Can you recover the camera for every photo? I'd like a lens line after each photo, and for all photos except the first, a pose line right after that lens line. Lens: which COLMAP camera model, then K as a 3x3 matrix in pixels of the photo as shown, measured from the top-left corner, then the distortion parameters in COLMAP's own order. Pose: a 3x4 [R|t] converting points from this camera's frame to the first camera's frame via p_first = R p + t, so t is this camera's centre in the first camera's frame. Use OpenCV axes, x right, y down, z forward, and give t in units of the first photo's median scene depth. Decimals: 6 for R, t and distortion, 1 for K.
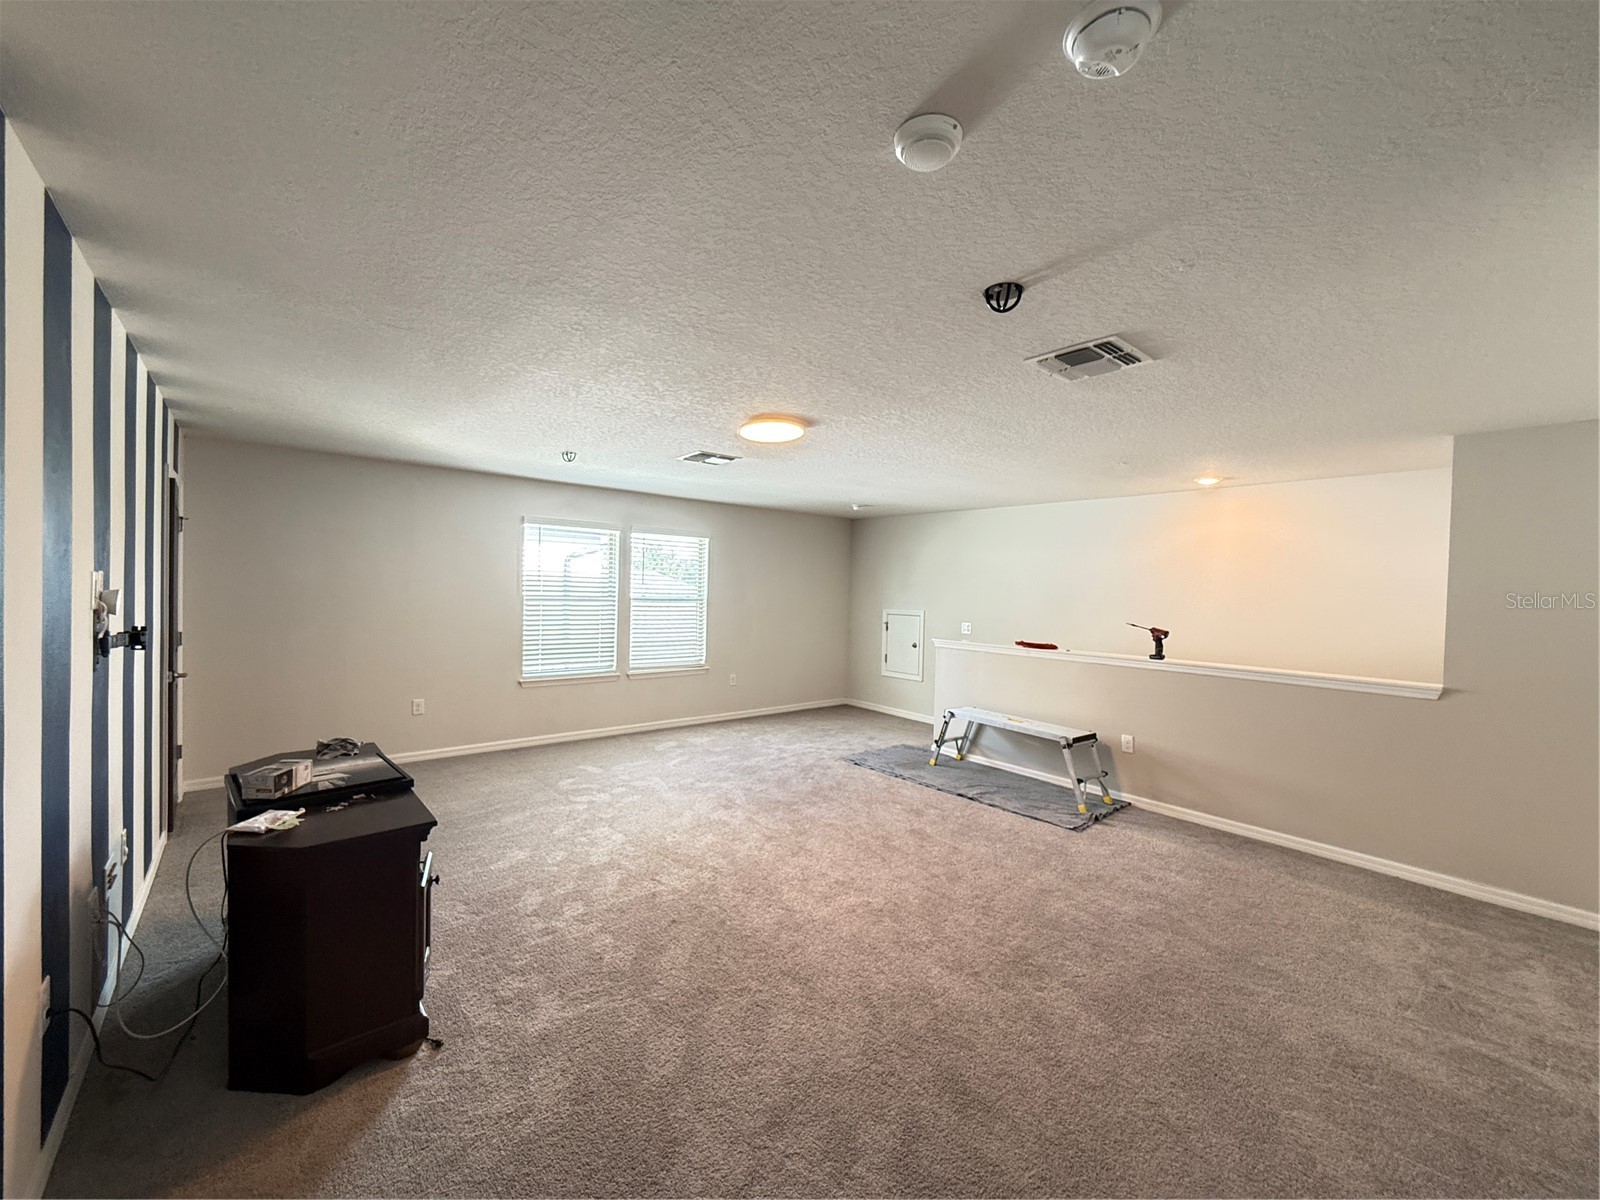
lens RADIAL K [[640.7, 0, 803.4], [0, 640.7, 600.4], [0, 0, 1]] dist [0.001380, -0.000207]
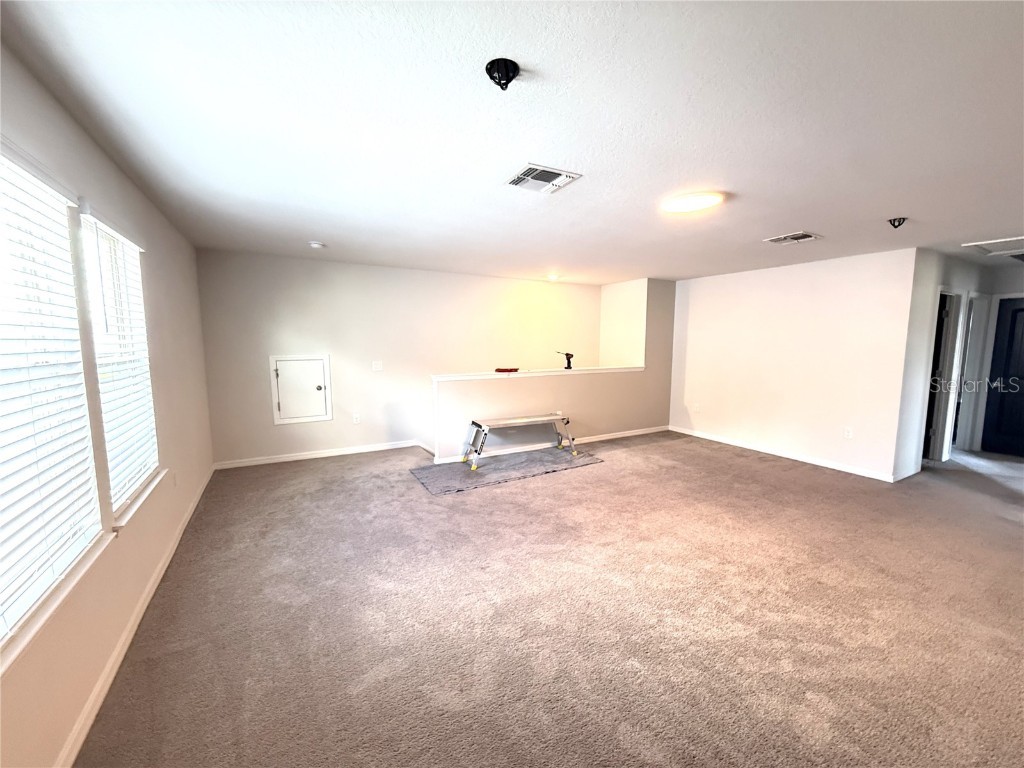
lens RADIAL K [[410.1, 0, 514.2], [0, 410.1, 384.3], [0, 0, 1]] dist [0.001380, -0.000207]
pose [[0.176625, -0.135820, 0.974862, -0.626315], [0.018410, 0.990716, 0.134693, -0.030439], [-0.984106, -0.005843, 0.177485, 0.833170]]
